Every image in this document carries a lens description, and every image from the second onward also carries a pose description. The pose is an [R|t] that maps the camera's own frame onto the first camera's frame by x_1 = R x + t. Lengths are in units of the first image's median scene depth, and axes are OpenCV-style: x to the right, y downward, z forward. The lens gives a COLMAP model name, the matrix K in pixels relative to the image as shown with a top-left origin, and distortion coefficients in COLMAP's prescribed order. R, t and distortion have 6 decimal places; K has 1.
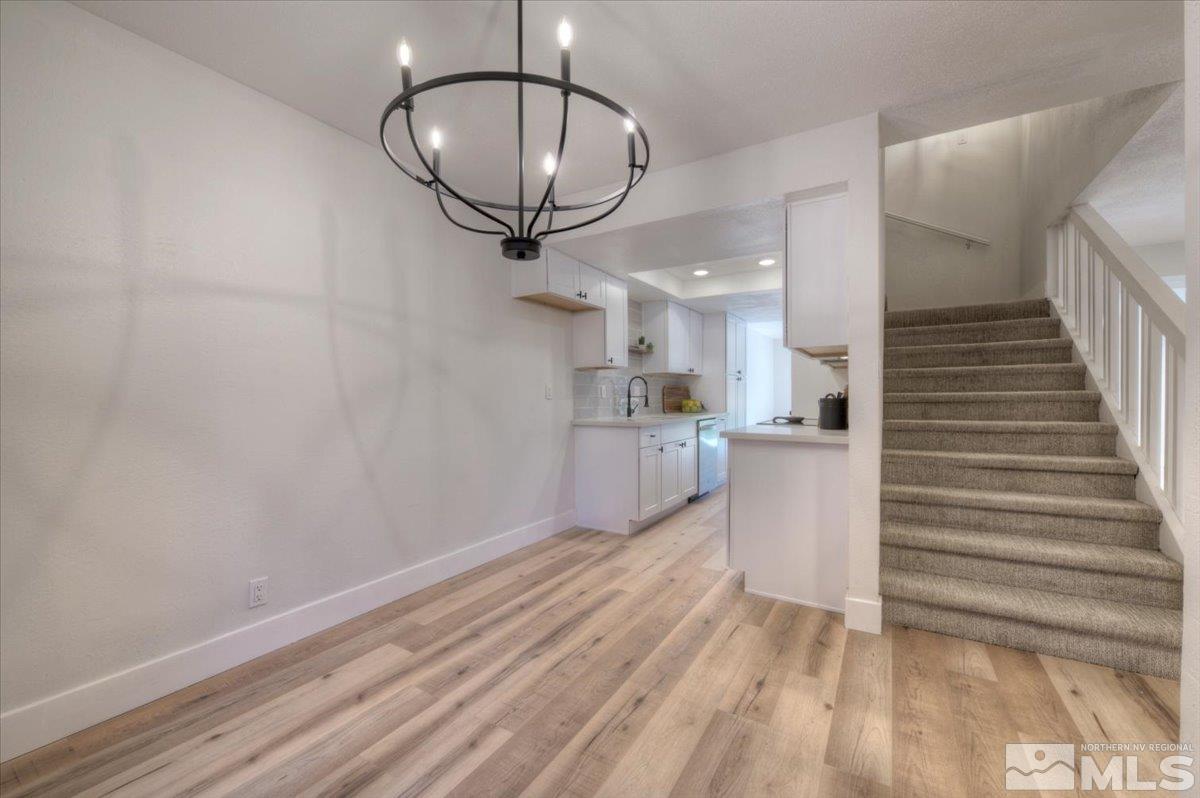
lens RADIAL K [[482.2, 0, 600.0], [0, 482.2, 399.0], [0, 0, 1]] dist [-0.002849, -0.000632]
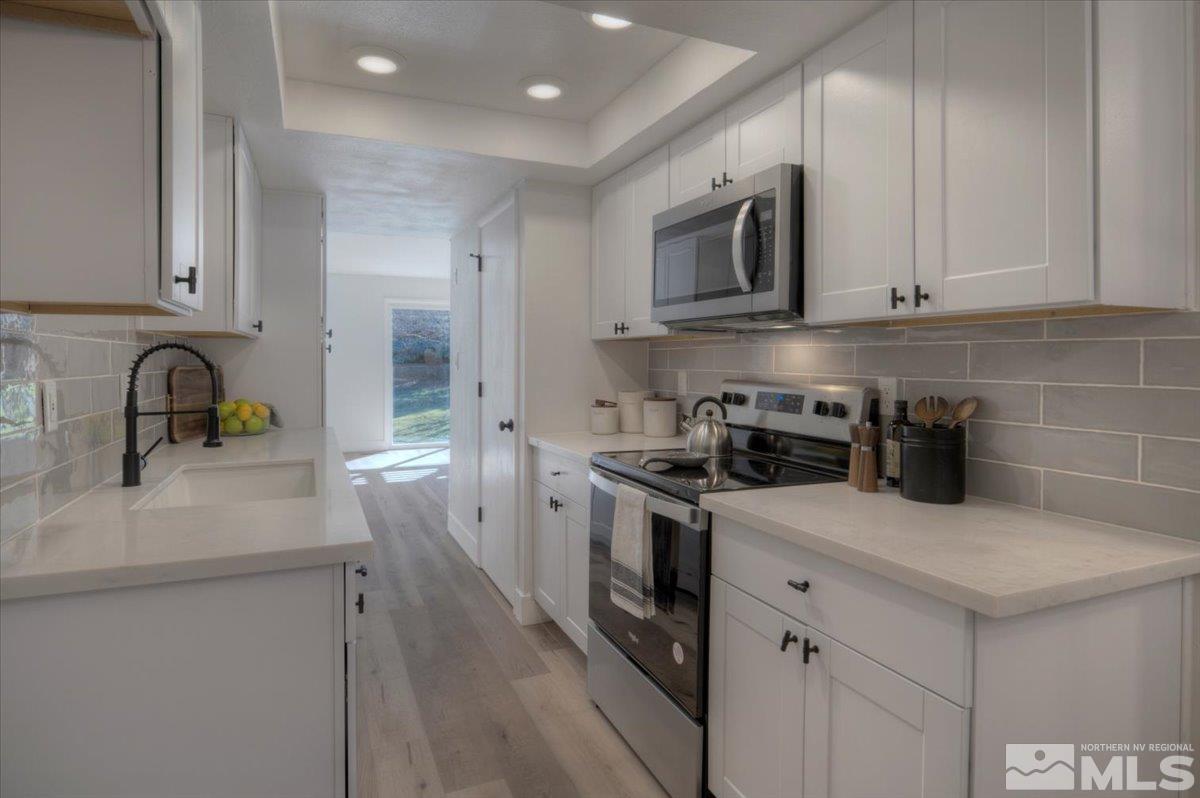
lens RADIAL K [[680.4, 0, 602.7], [0, 680.4, 364.5], [0, 0, 1]] dist [-0.000521, -0.000047]
pose [[0.583597, -0.001871, 0.812041, -0.149364], [0.002285, 0.999997, 0.000663, -0.048374], [-0.812040, 0.001469, 0.583600, 0.776698]]
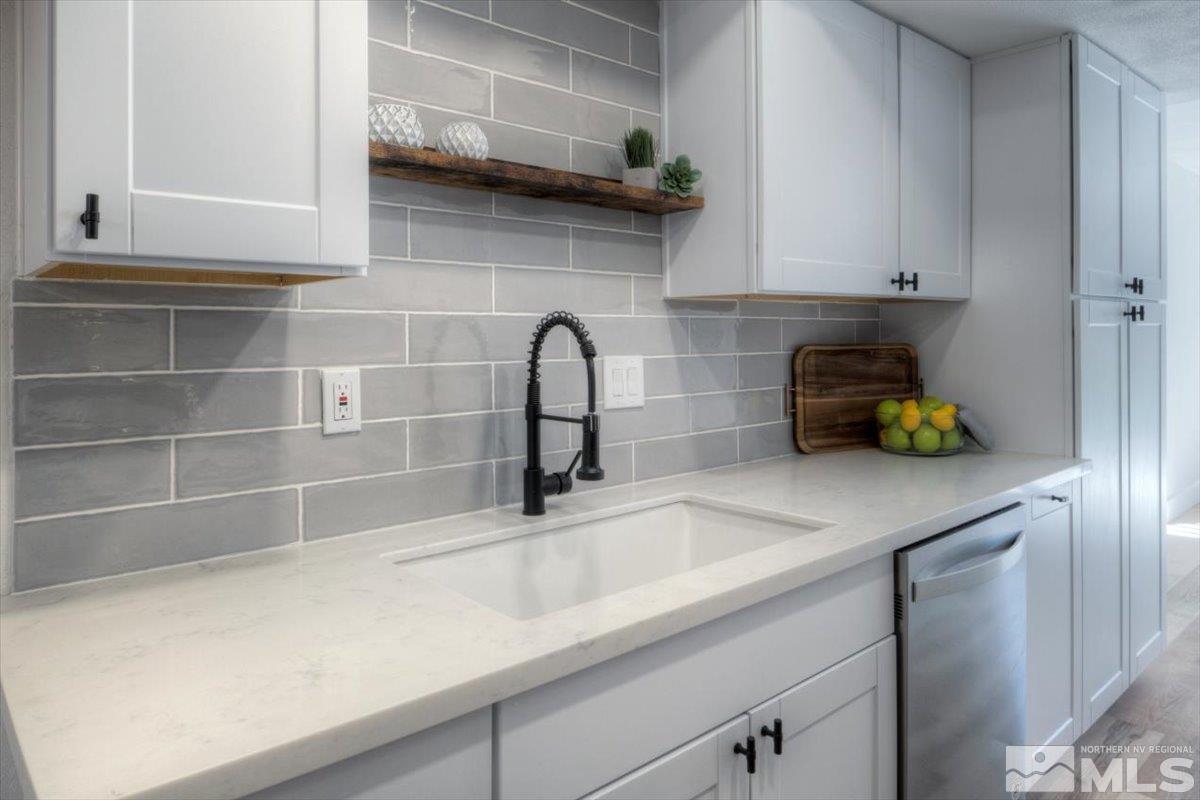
lens RADIAL K [[798.0, 0, 601.6], [0, 798.0, 325.8], [0, 0, 1]] dist [-0.009334, -0.002082]
pose [[0.958069, -0.001241, -0.286536, 0.264951], [-0.001868, 0.999942, -0.010577, -0.056009], [0.286532, 0.010669, 0.958011, 0.983239]]
